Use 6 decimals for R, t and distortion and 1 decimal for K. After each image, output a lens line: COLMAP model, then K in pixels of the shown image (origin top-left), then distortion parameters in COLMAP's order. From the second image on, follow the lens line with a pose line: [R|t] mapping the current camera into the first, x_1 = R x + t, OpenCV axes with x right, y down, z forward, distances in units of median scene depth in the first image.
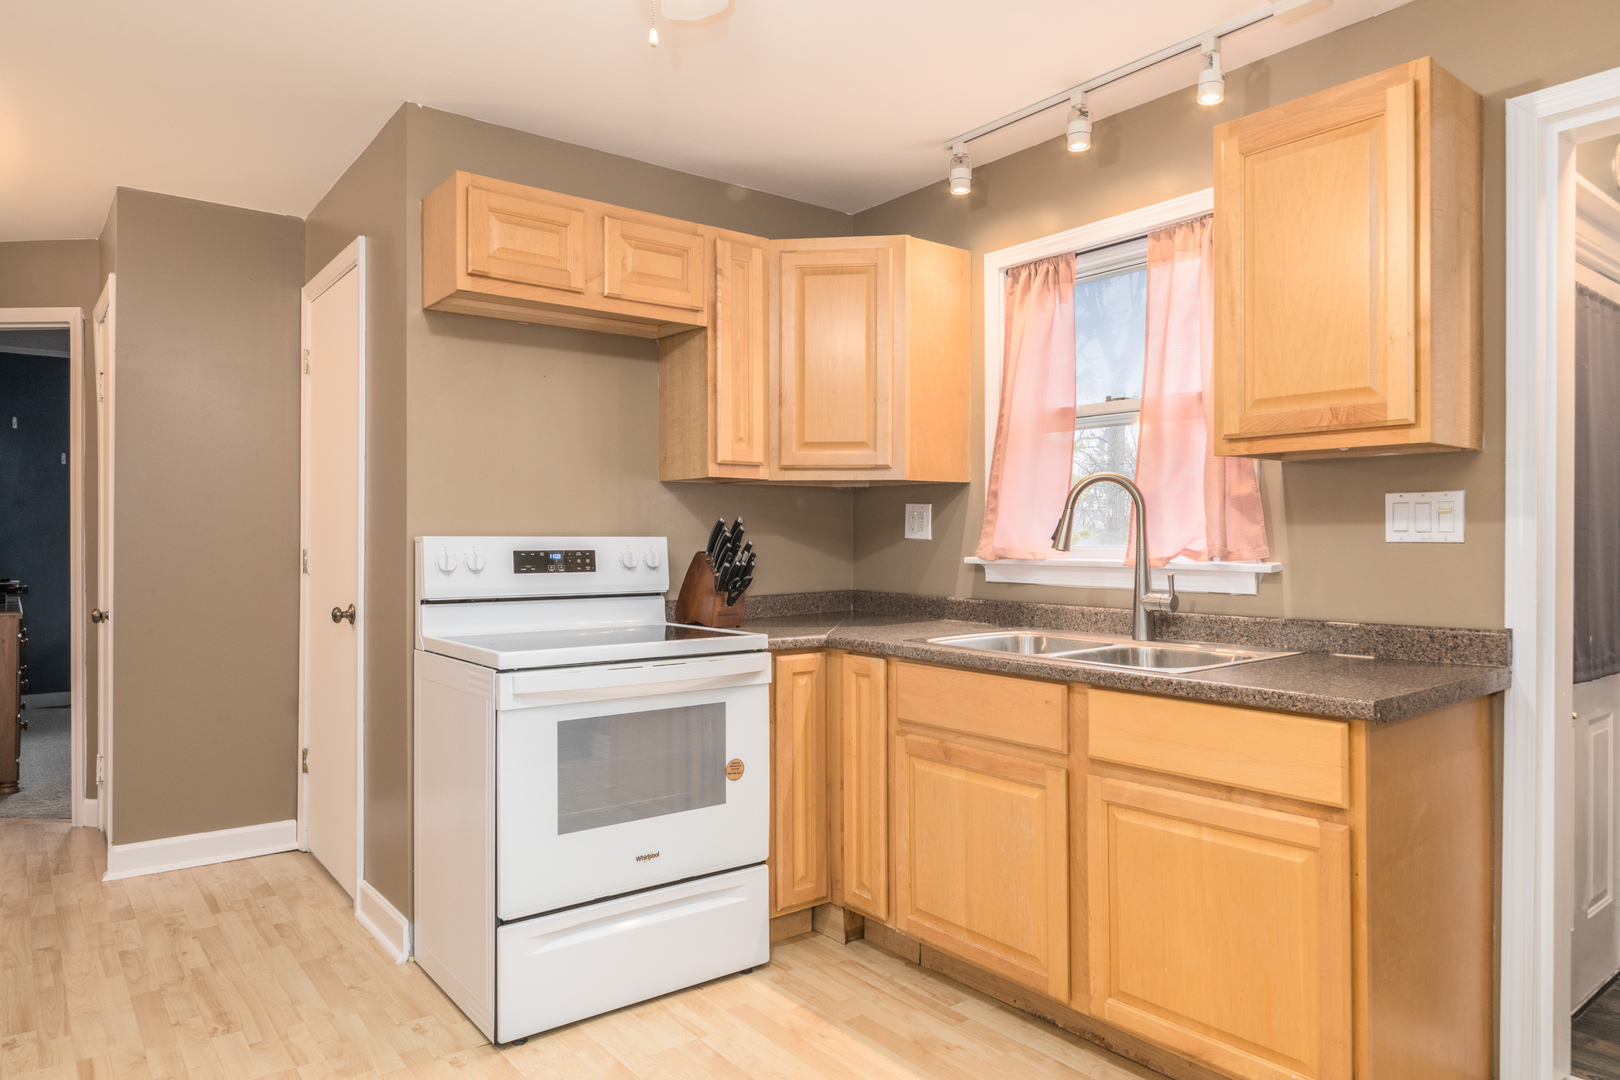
lens RADIAL K [[1021.1, 0, 810.0], [0, 1021.1, 540.0], [0, 0, 1]] dist [0.004890, 0.003349]
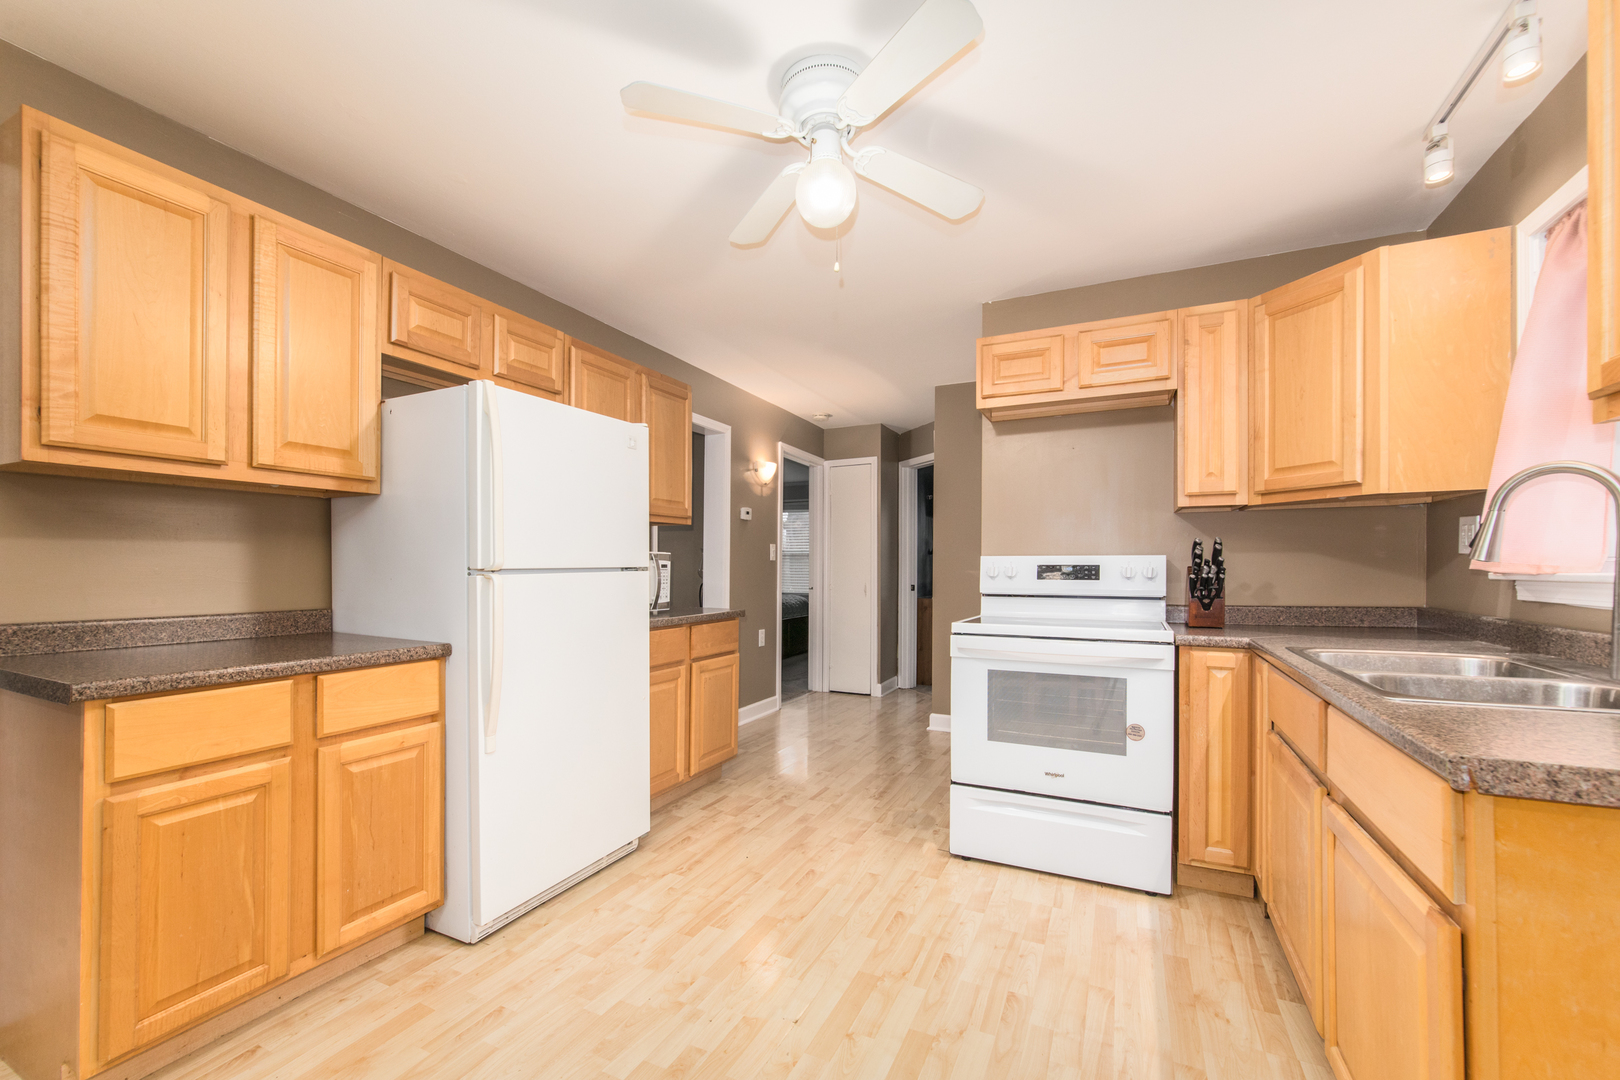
lens RADIAL K [[665.2, 0, 809.9], [0, 665.2, 567.7], [0, 0, 1]] dist [-0.000172, -0.000012]
pose [[0.450490, -0.000712, -0.892781, 0.466267], [-0.003711, 0.999990, -0.002669, 0.019081], [0.892774, 0.004515, 0.450482, 0.237412]]
